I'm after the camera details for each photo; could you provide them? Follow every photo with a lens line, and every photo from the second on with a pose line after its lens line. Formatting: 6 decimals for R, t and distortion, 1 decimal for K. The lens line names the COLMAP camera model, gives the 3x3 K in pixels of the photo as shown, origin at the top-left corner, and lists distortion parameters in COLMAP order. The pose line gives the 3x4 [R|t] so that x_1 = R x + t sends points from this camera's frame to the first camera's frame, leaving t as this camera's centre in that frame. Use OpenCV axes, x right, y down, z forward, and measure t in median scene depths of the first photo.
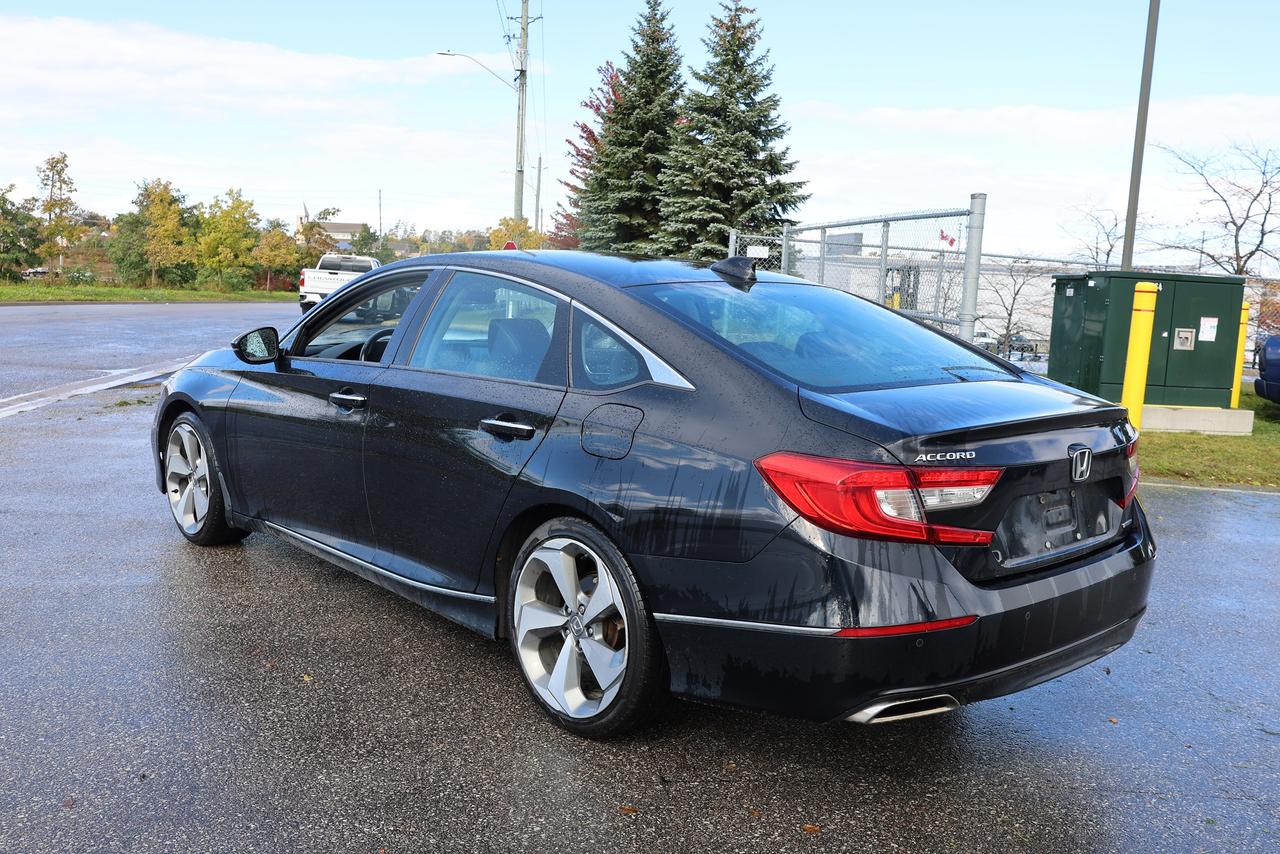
lens RADIAL K [[1194.6, 0, 638.9], [0, 1194.6, 425.6], [0, 0, 1]] dist [-0.044318, -0.006370]
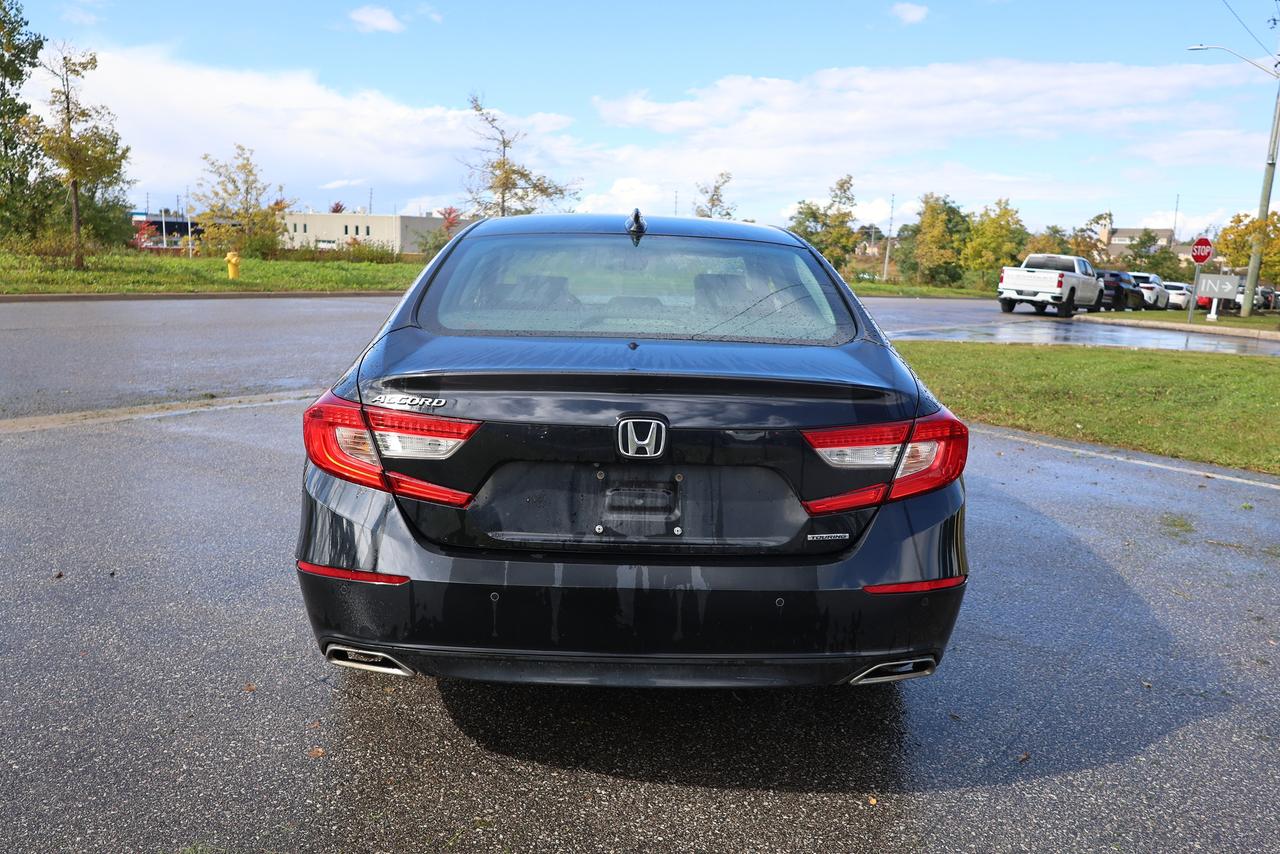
lens RADIAL K [[1021.9, 0, 639.4], [0, 1021.9, 430.8], [0, 0, 1]] dist [0.042796, -0.003166]
pose [[0.731959, 0.104433, -0.673298, 0.087912], [-0.092598, 0.994262, 0.053552, -0.000853], [0.675027, 0.023148, 0.737430, 0.051892]]
